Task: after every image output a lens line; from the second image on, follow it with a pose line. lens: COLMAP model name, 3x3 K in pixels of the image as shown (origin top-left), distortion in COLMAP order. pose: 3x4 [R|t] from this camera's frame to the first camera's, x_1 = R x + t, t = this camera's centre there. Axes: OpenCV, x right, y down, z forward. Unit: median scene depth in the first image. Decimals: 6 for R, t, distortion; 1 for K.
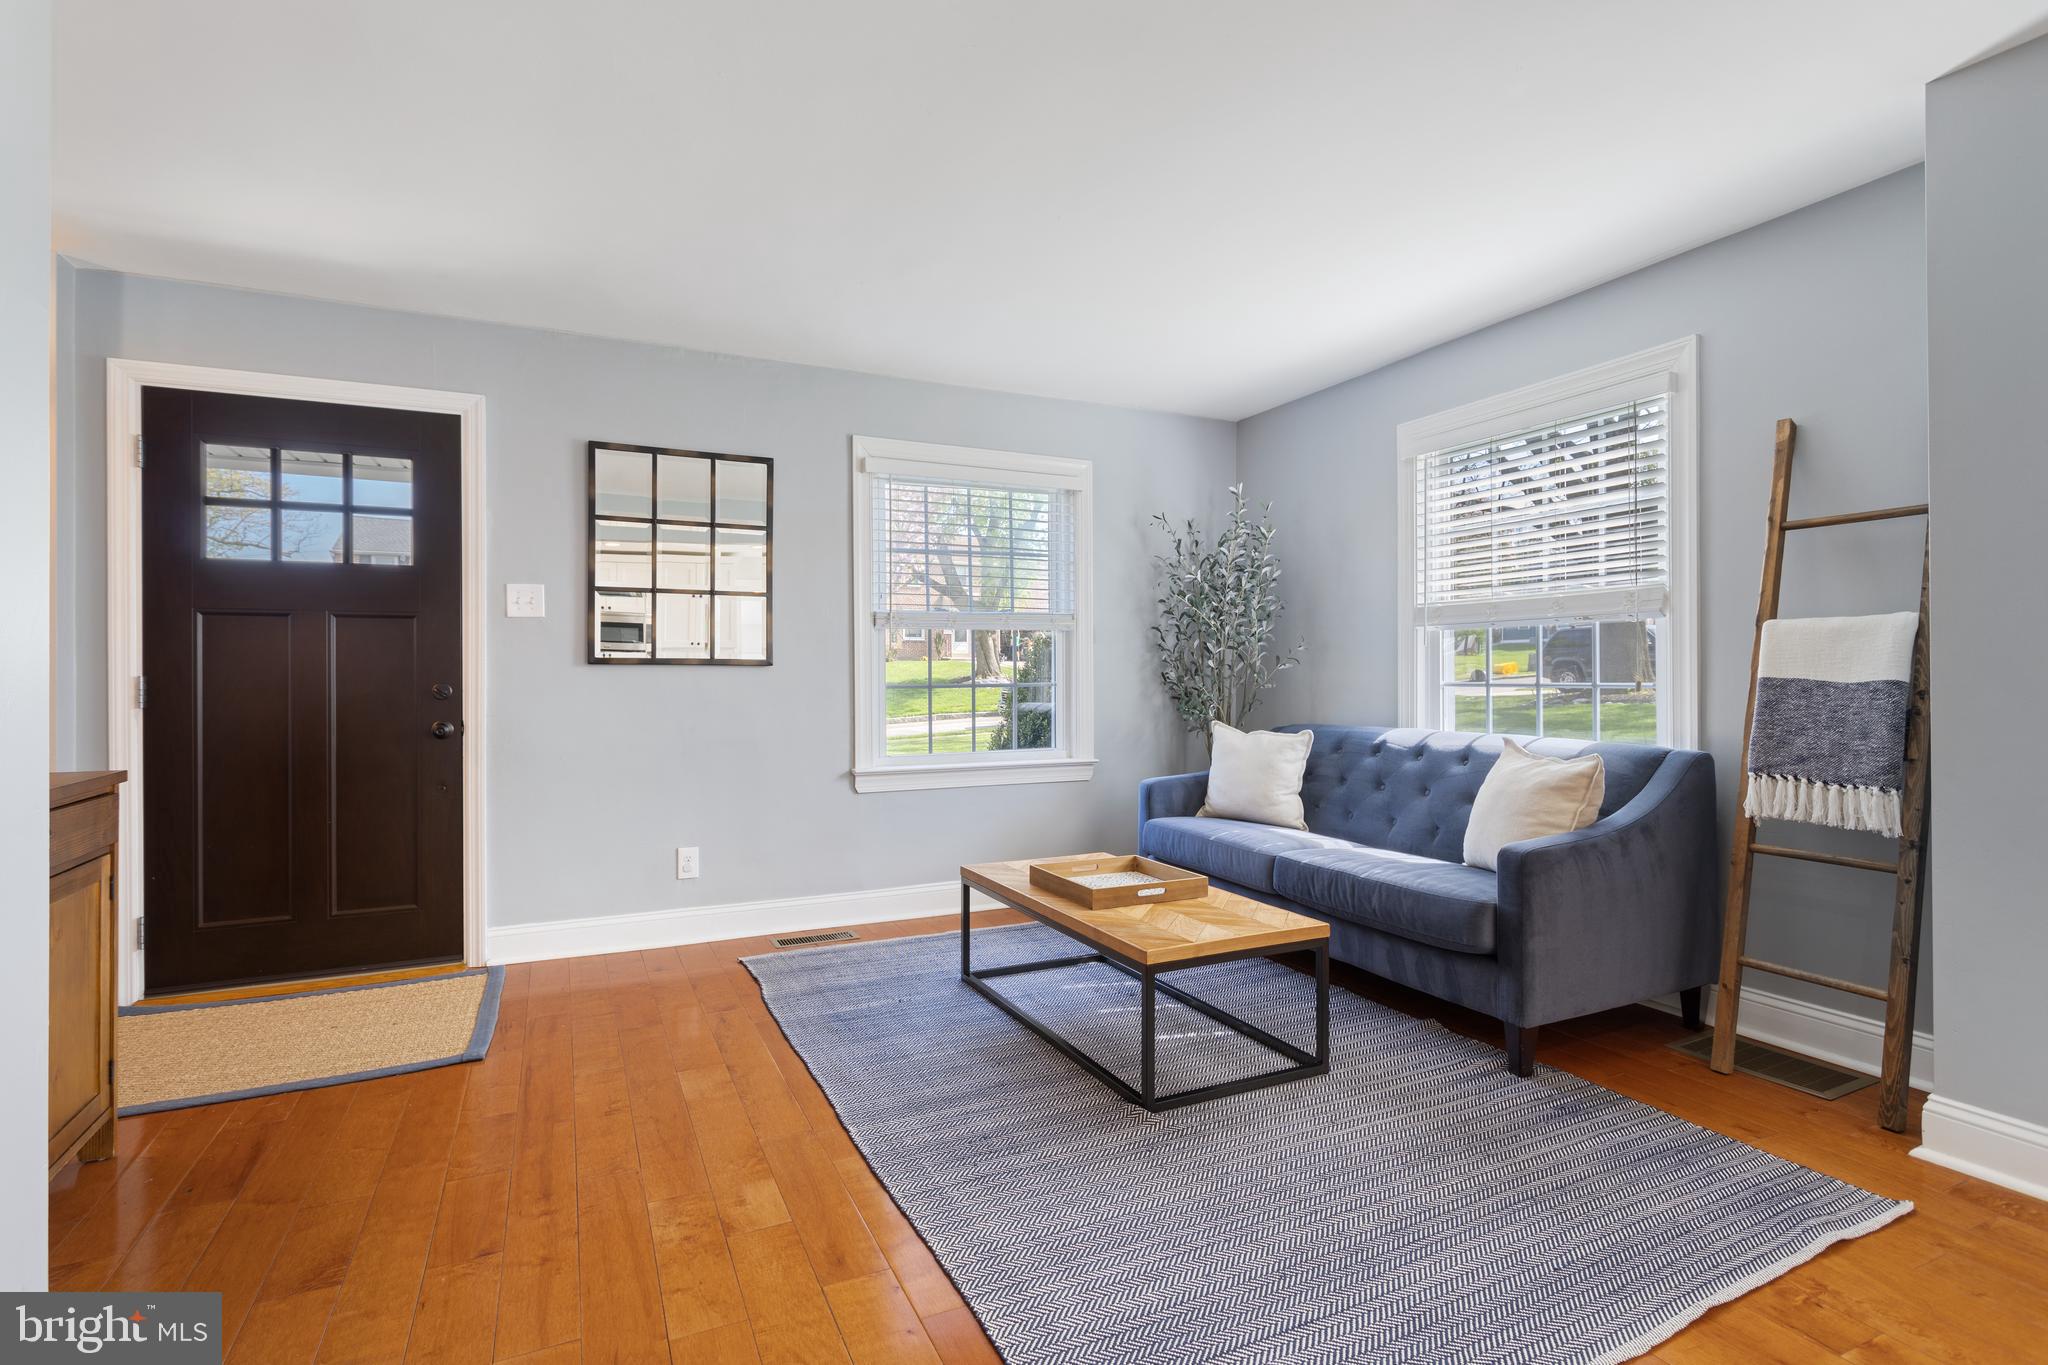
lens RADIAL K [[977.7, 0, 1002.5], [0, 977.7, 672.5], [0, 0, 1]] dist [0.005691, 0.001206]
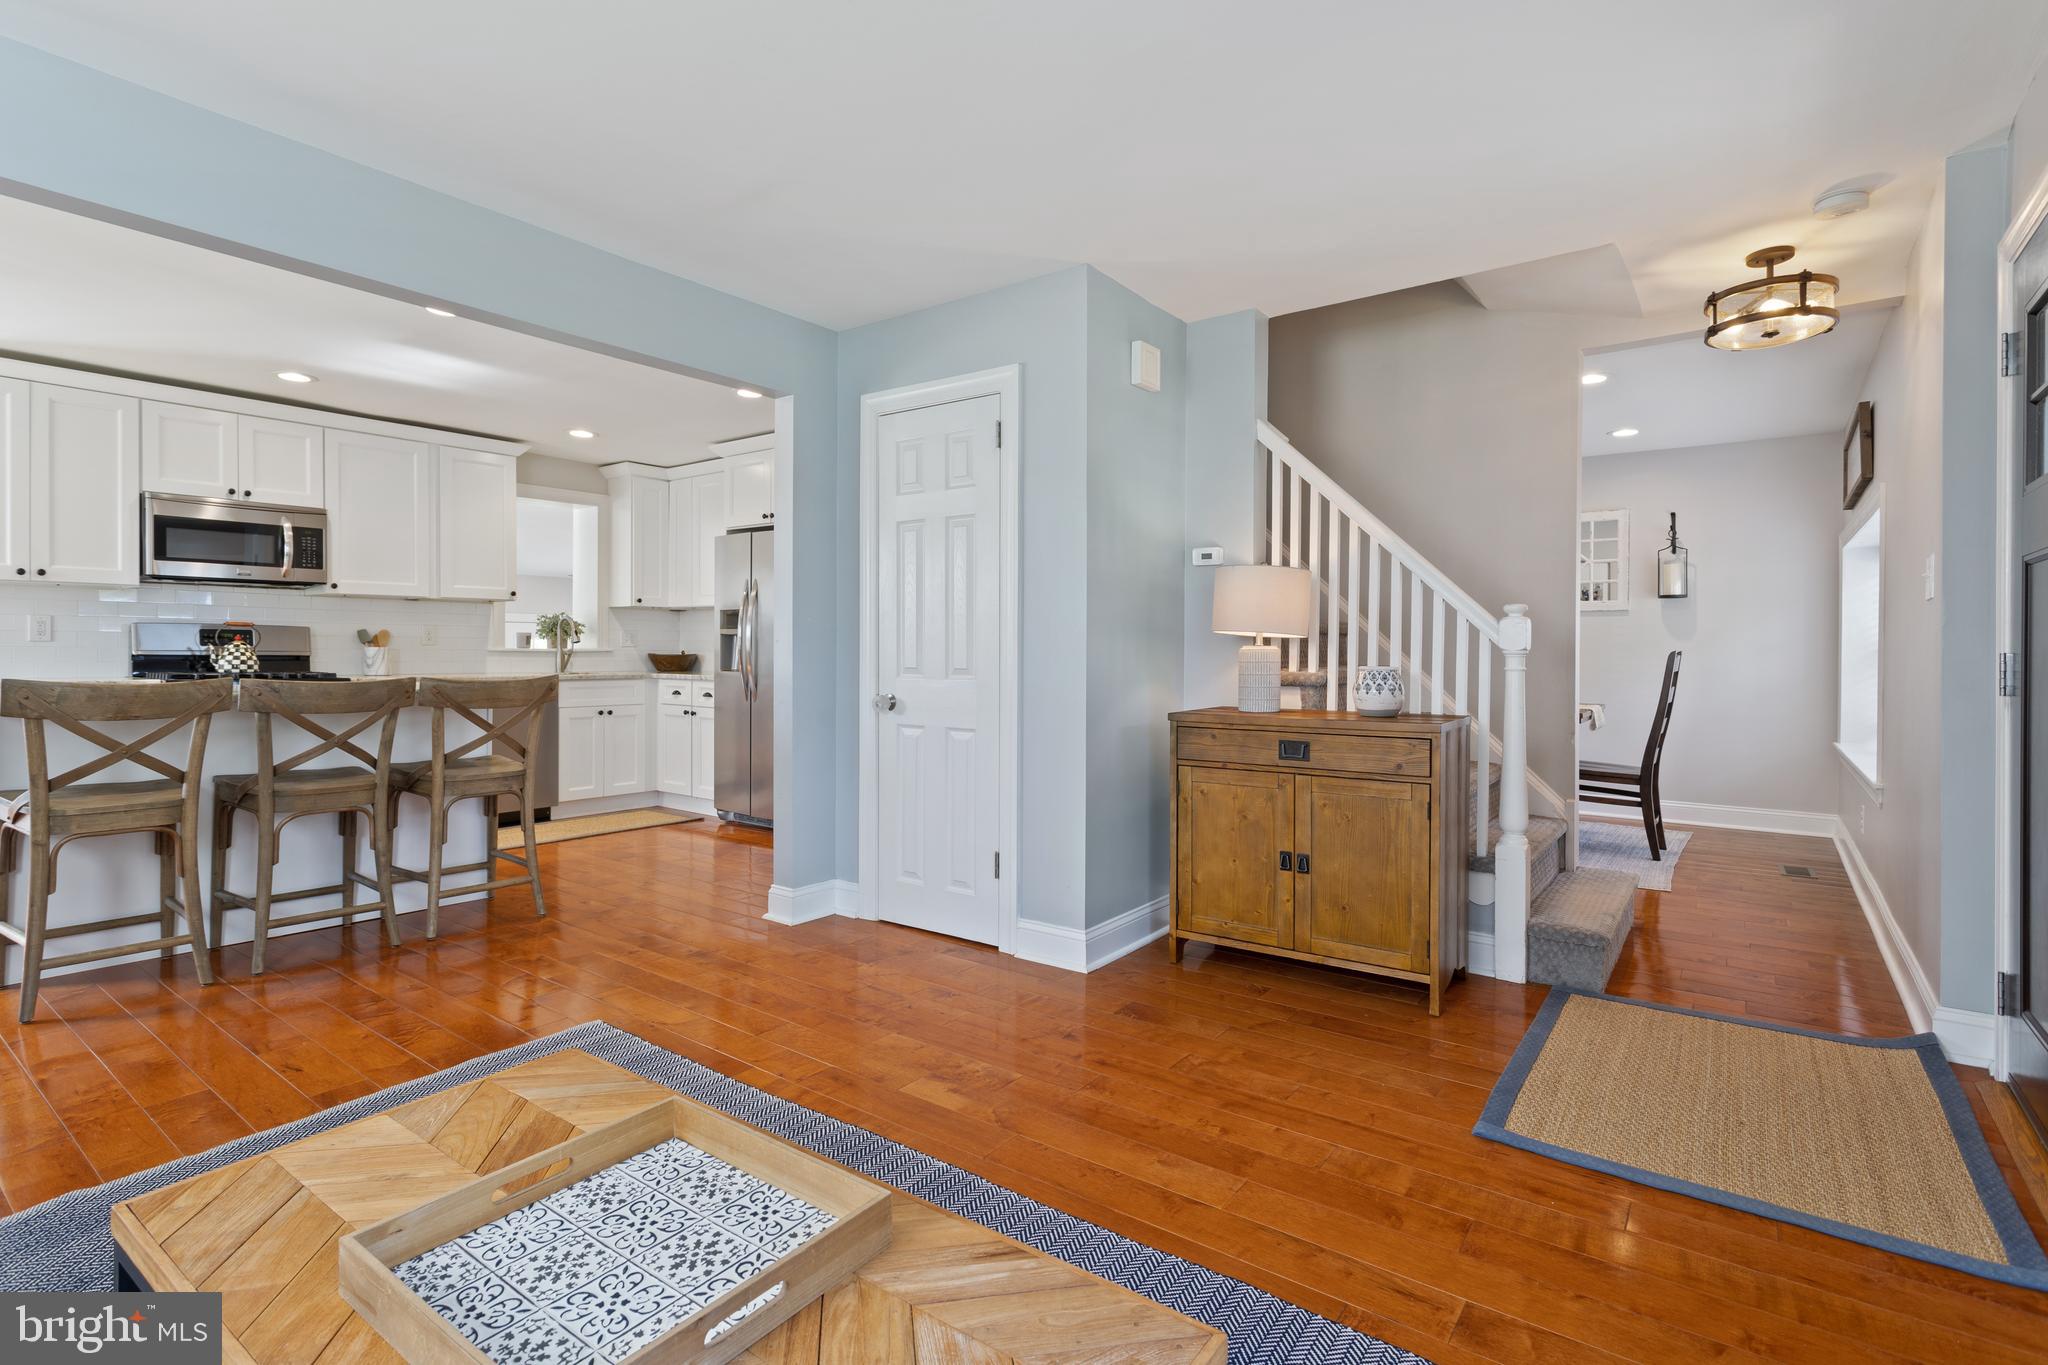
lens RADIAL K [[977.7, 0, 1000.6], [0, 977.7, 658.7], [0, 0, 1]] dist [0.005691, 0.001206]
pose [[-0.877929, 0.001645, -0.478787, 0.168990], [-0.003424, 0.999947, 0.009714, -0.000458], [0.478778, 0.010168, -0.877877, 1.360026]]
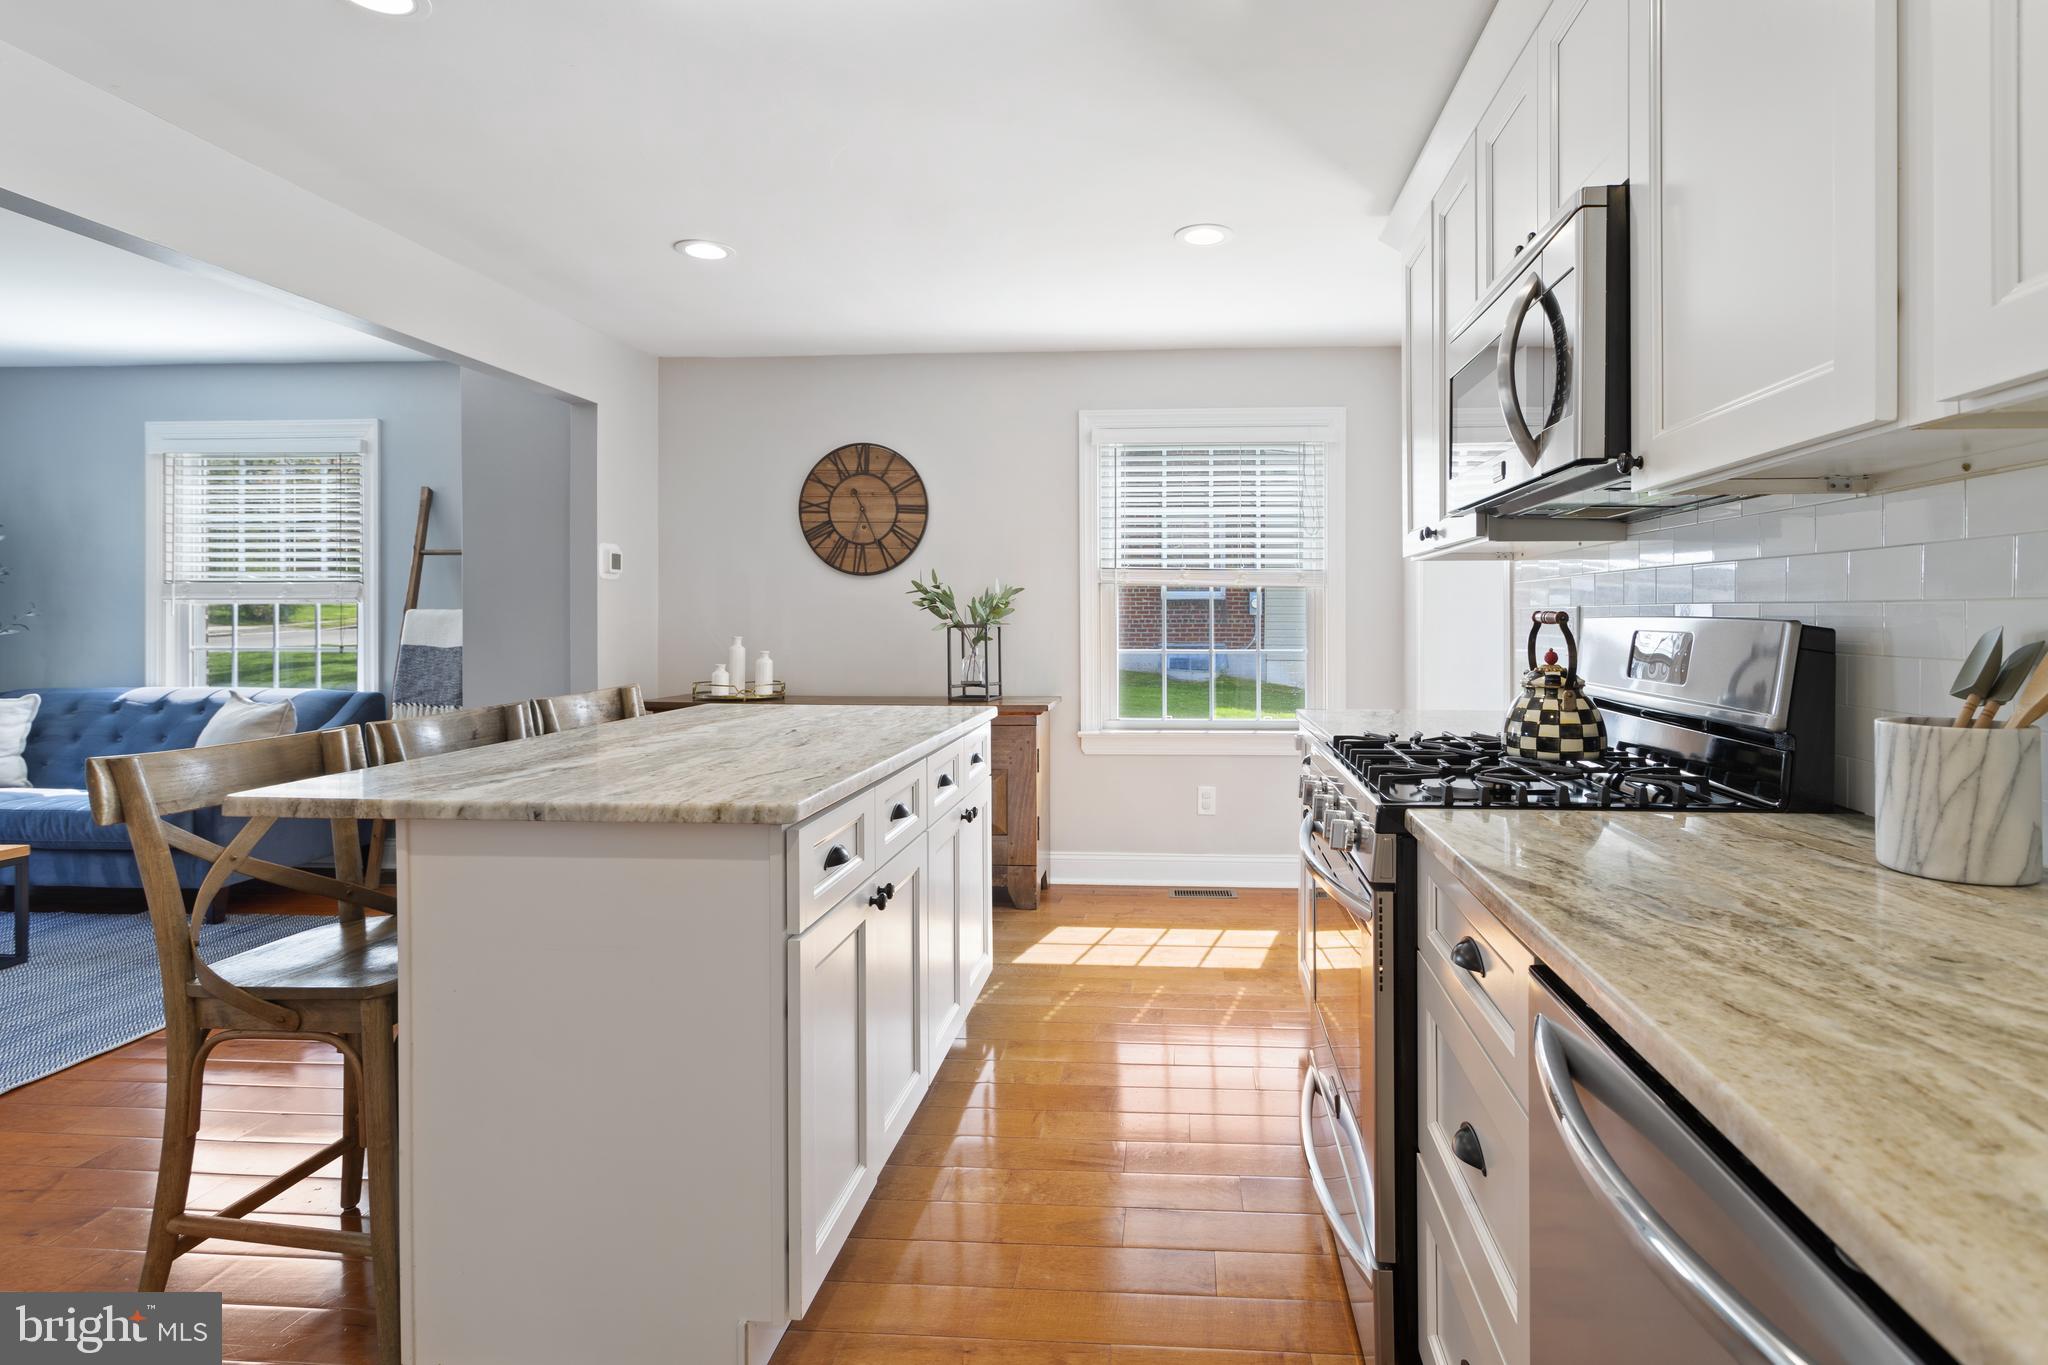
lens RADIAL K [[1034.9, 0, 1120.6], [0, 1034.9, 617.5], [0, 0, 1]] dist [-0.002225, 0.002945]
pose [[0.481468, 0.003767, 0.876456, -0.142341], [-0.004035, 0.999990, -0.002081, -0.035932], [-0.876454, -0.002534, 0.481478, -0.766958]]
